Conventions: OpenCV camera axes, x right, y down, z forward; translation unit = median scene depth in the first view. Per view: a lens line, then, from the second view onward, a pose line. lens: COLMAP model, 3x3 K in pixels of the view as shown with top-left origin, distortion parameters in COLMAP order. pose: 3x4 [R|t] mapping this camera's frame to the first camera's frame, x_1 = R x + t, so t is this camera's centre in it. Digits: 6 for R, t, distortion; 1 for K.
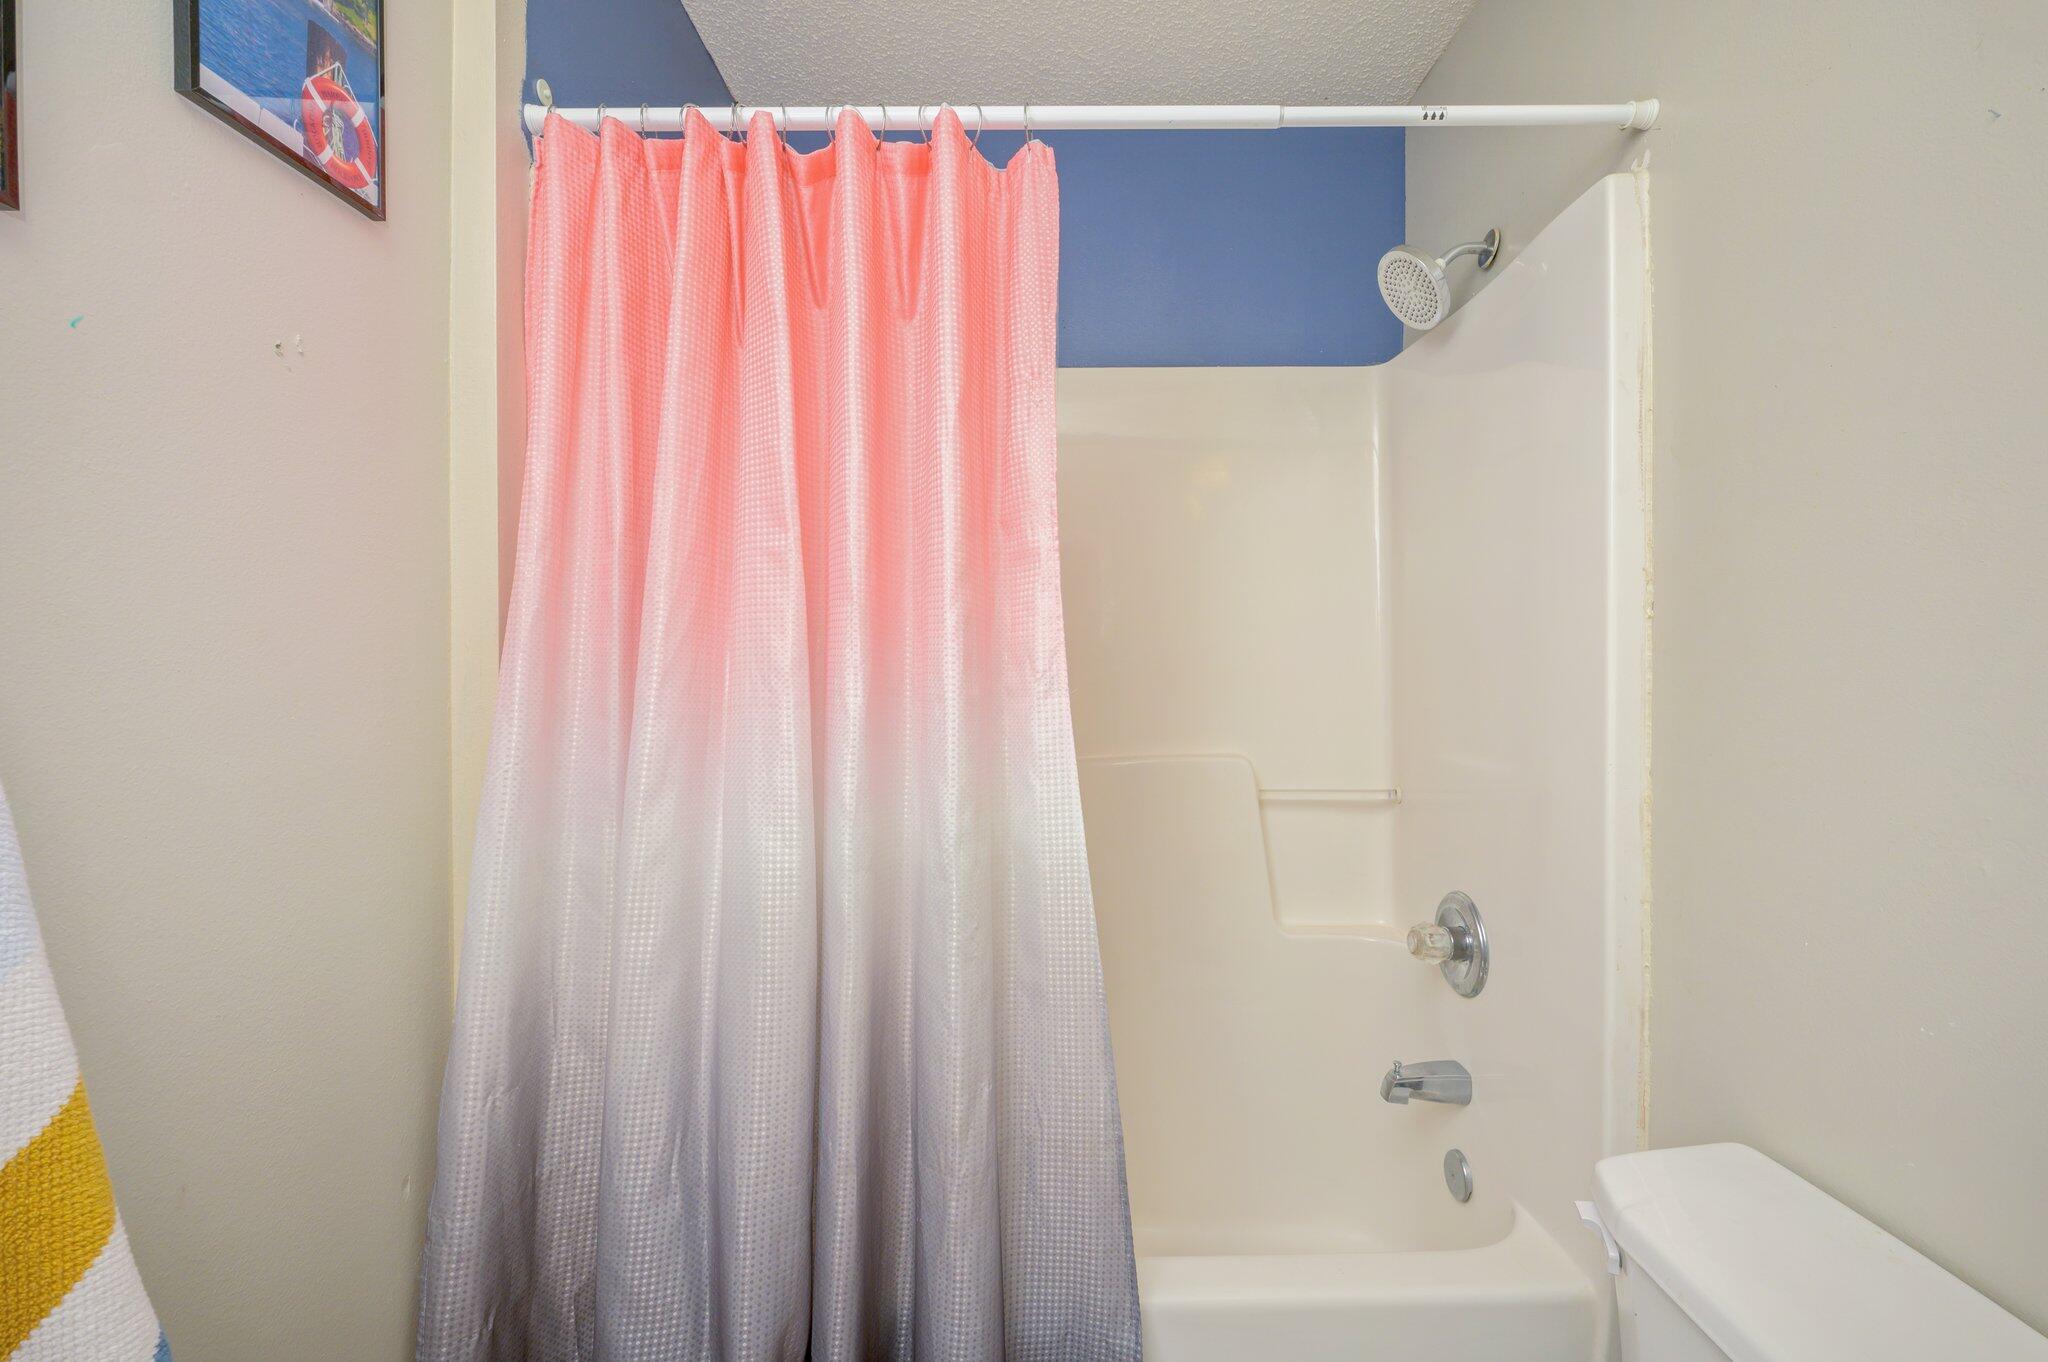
lens RADIAL K [[906.4, 0, 1040.8], [0, 906.4, 690.6], [0, 0, 1]] dist [-0.002993, -0.000228]
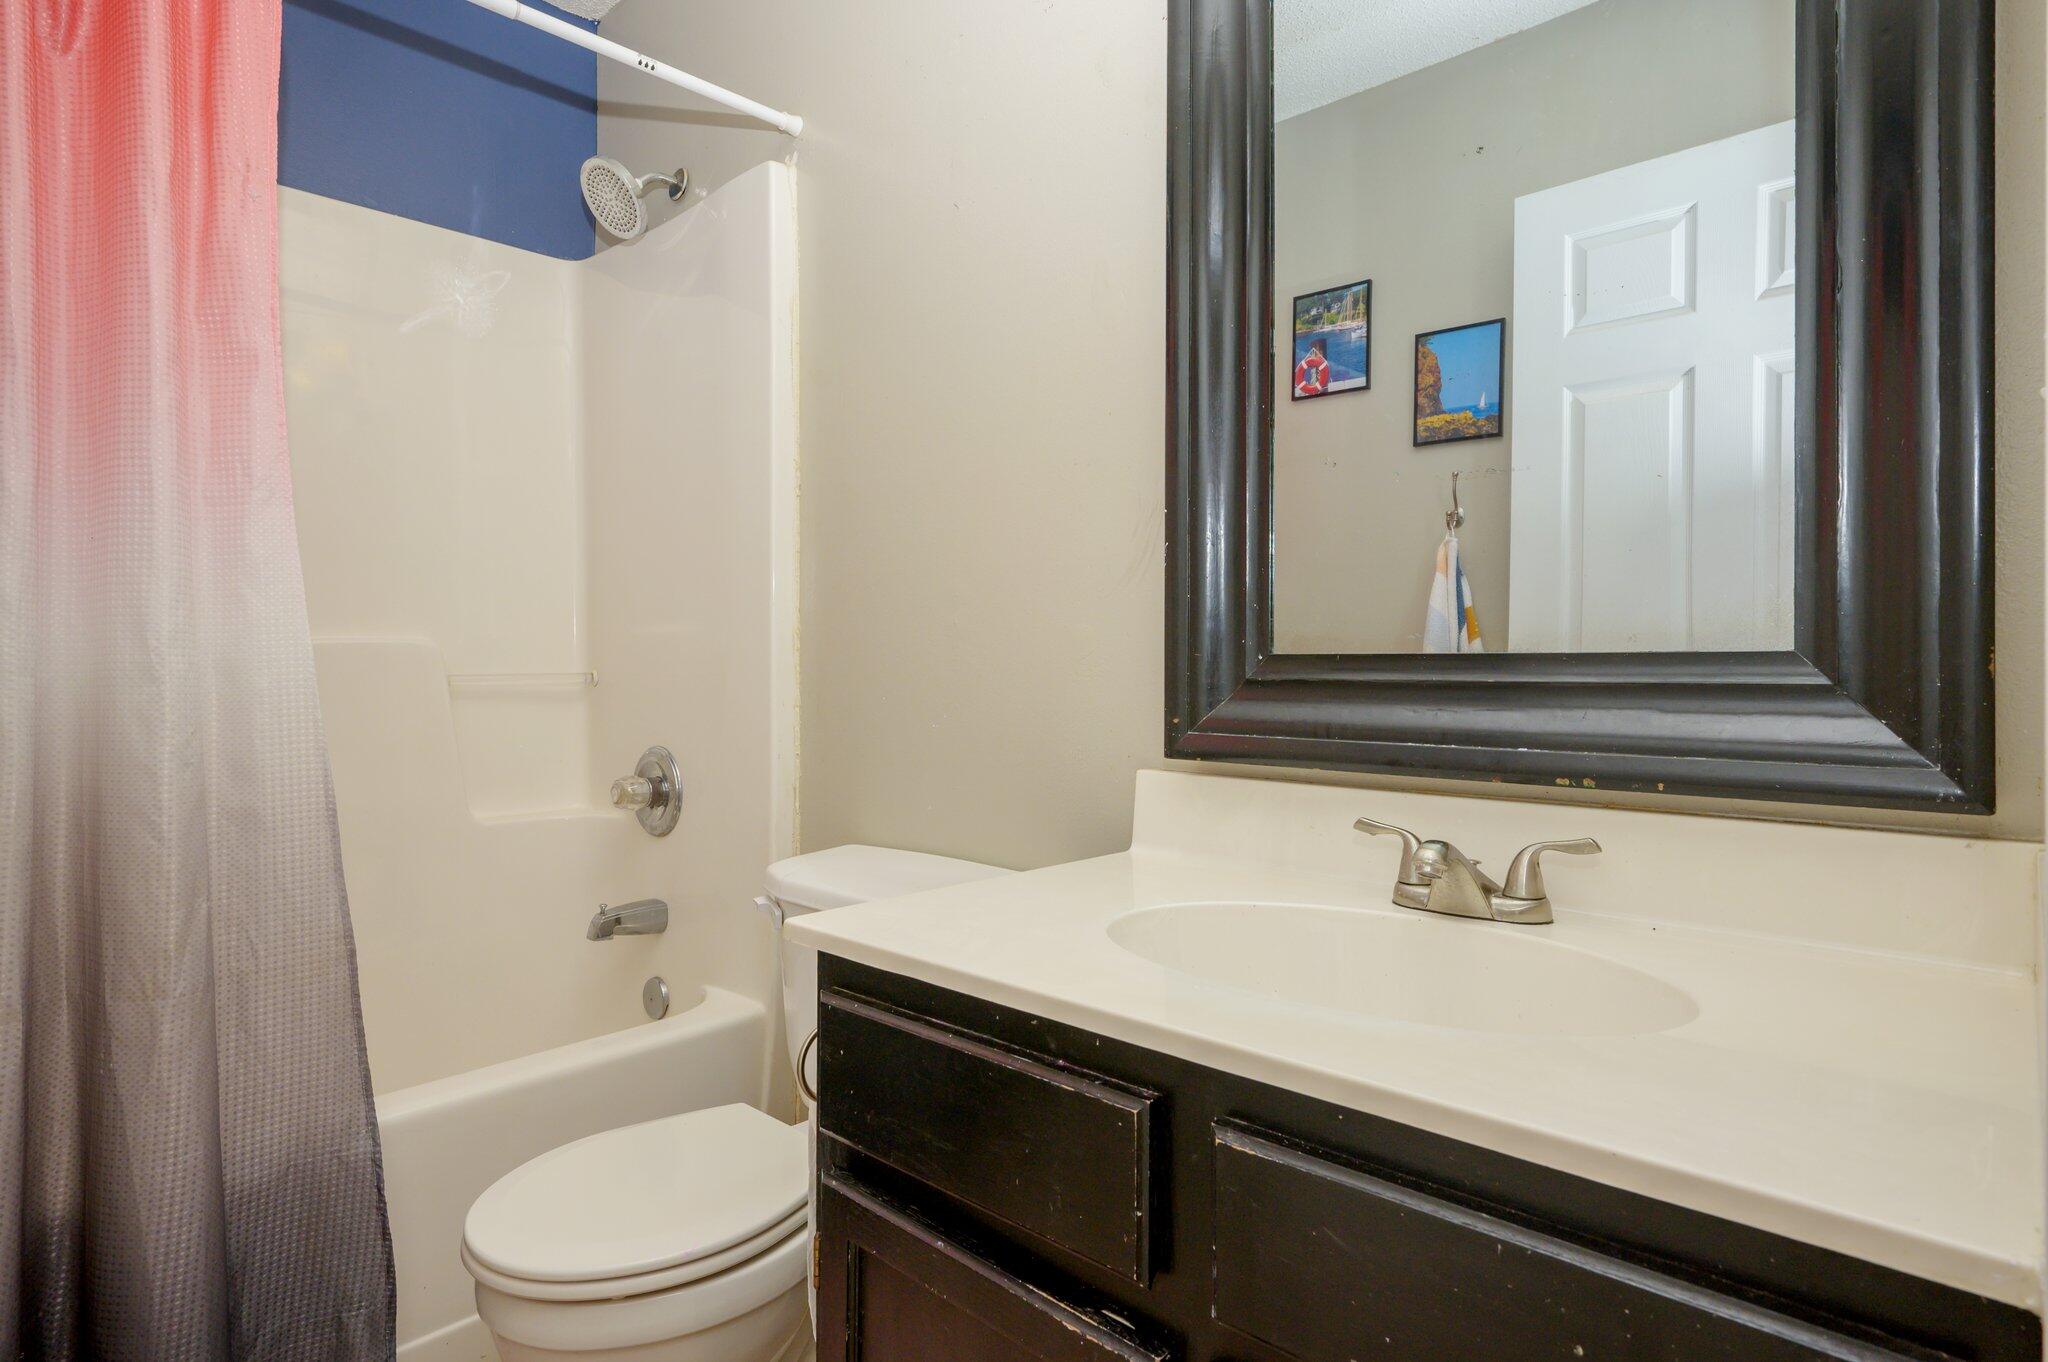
lens RADIAL K [[1097.8, 0, 1034.8], [0, 1097.8, 674.0], [0, 0, 1]] dist [-0.001130, -0.001325]
pose [[0.697250, 0.000180, 0.716828, -0.193401], [0.002568, 0.999993, -0.002749, 0.141620], [-0.716823, 0.003758, 0.697245, -0.298561]]
